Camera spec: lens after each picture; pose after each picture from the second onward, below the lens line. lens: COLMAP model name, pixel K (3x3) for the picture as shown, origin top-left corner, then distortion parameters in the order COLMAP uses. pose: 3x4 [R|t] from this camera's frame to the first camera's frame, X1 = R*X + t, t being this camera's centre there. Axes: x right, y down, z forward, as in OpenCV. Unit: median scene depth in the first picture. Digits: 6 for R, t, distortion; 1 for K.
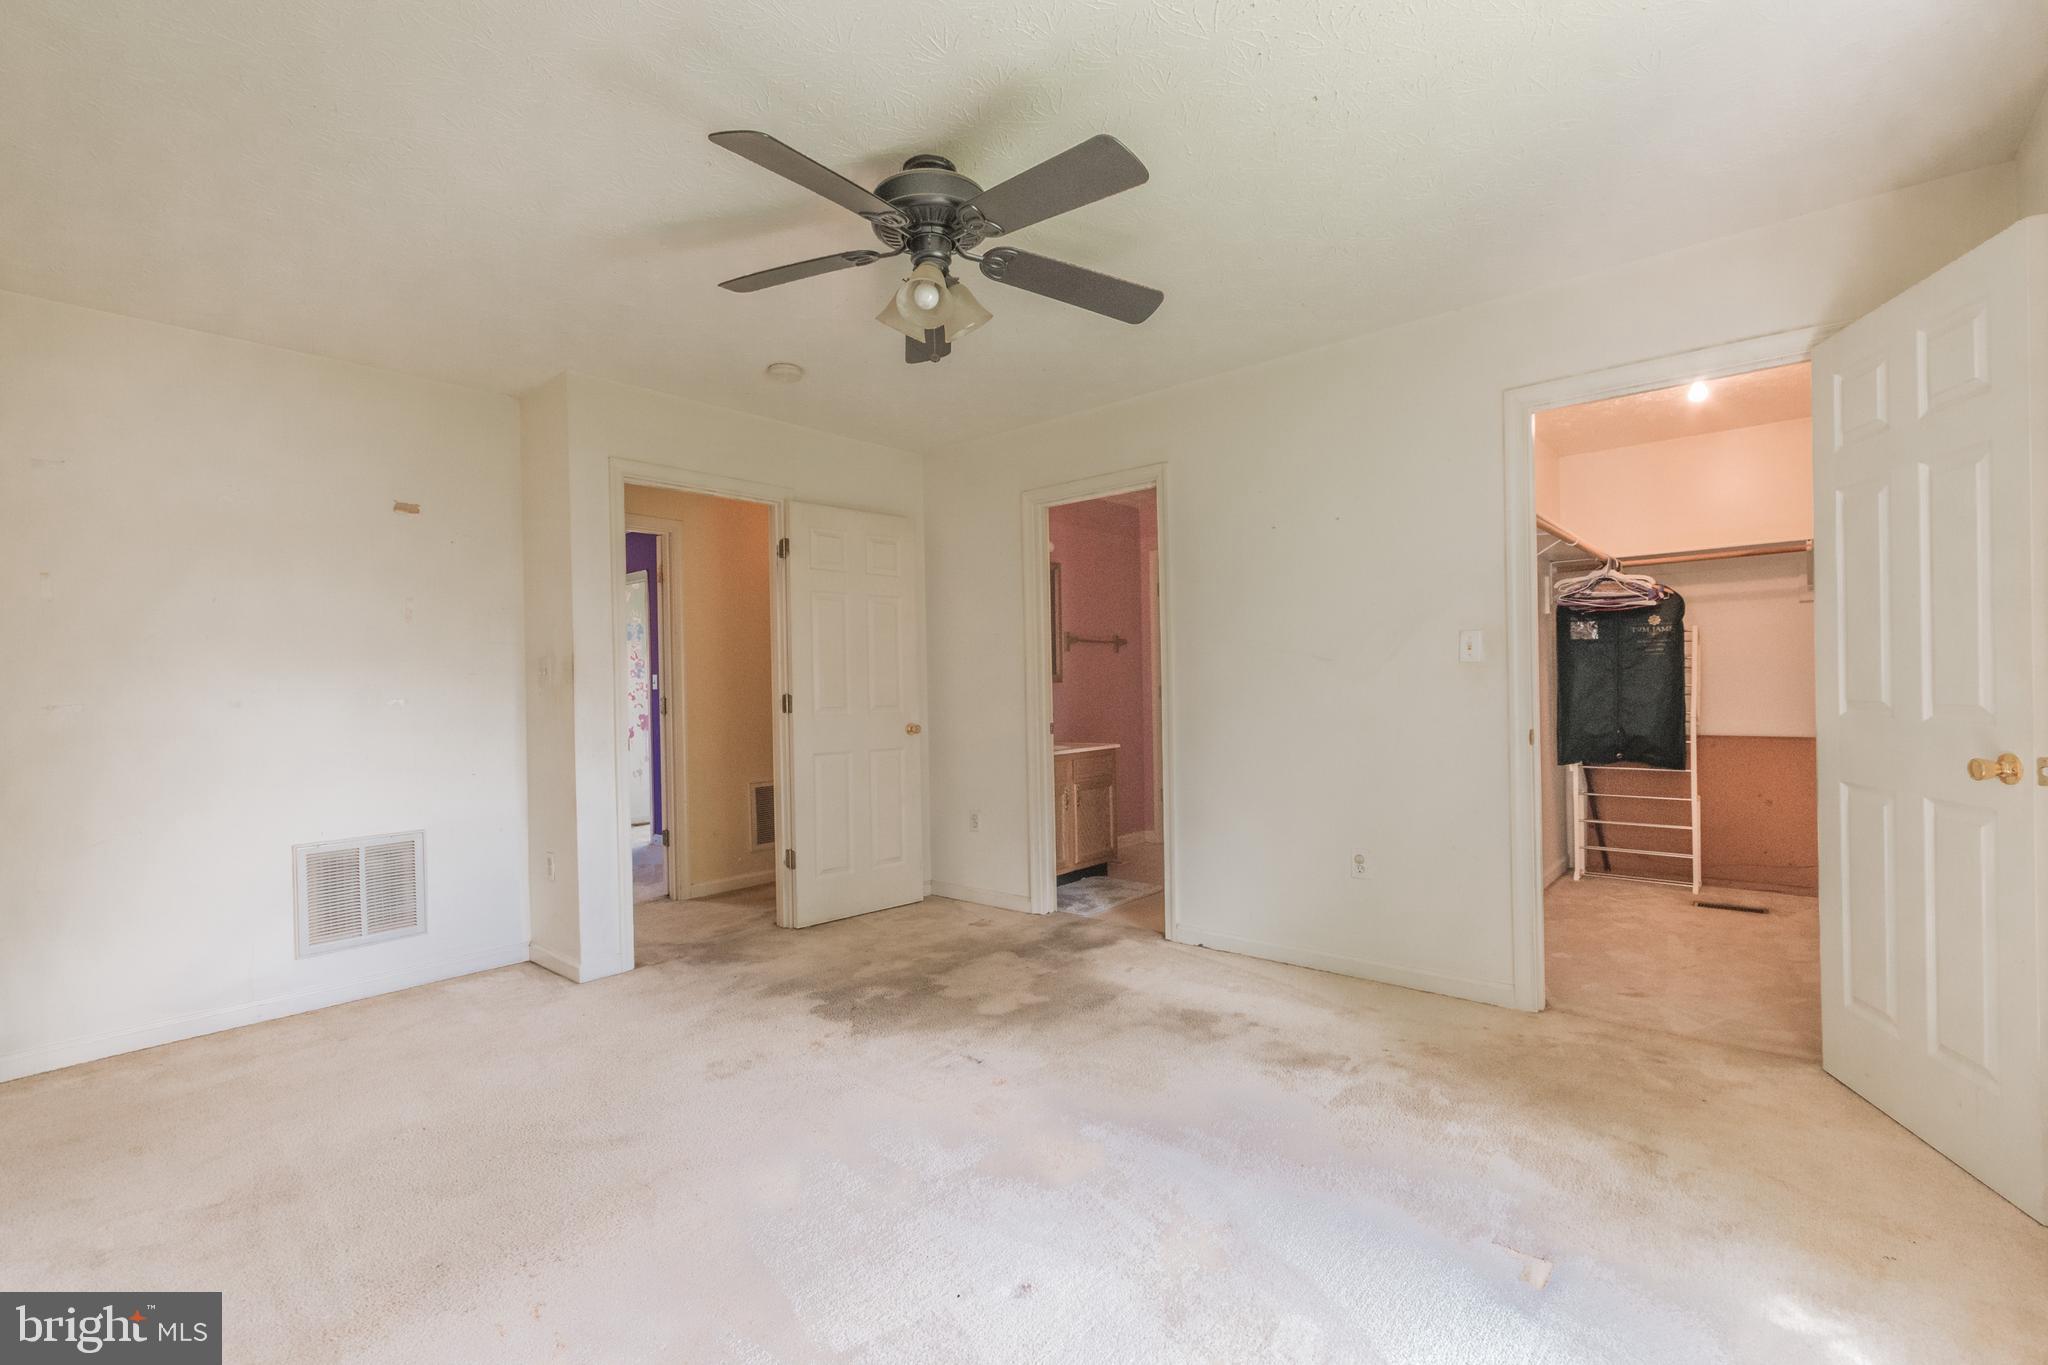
lens RADIAL K [[898.7, 0, 1017.0], [0, 898.7, 692.4], [0, 0, 1]] dist [0.000914, 0.000312]
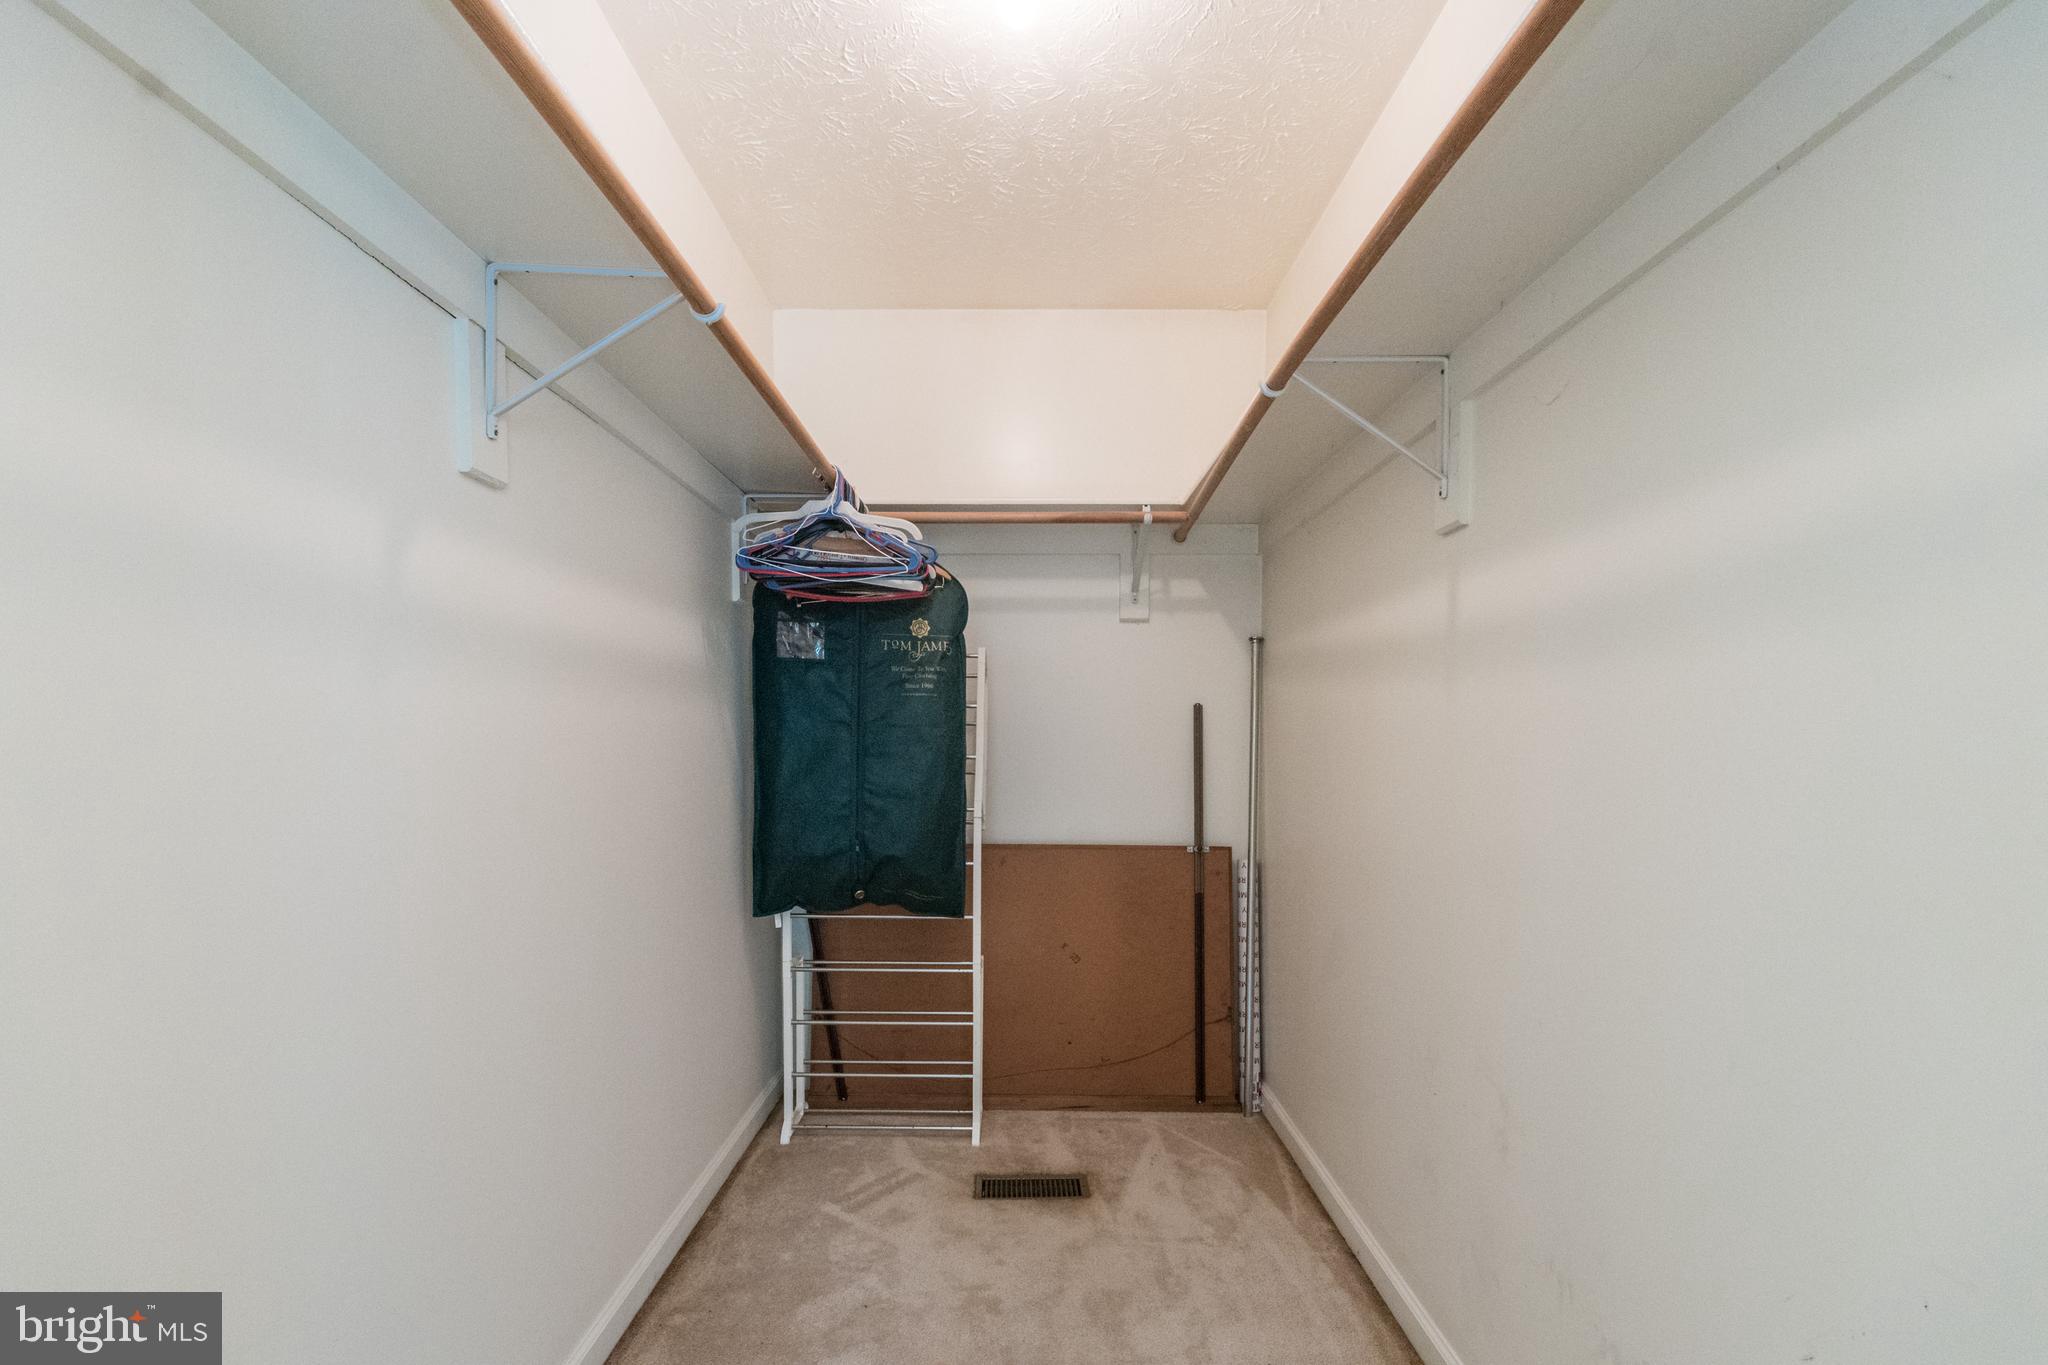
lens RADIAL K [[898.7, 0, 1017.0], [0, 898.7, 692.4], [0, 0, 1]] dist [0.000914, 0.000312]
pose [[0.765739, 0.065296, 0.639828, 0.412572], [-0.010530, 0.995972, -0.089039, 0.000955], [-0.643065, 0.061443, 0.763343, 0.558119]]
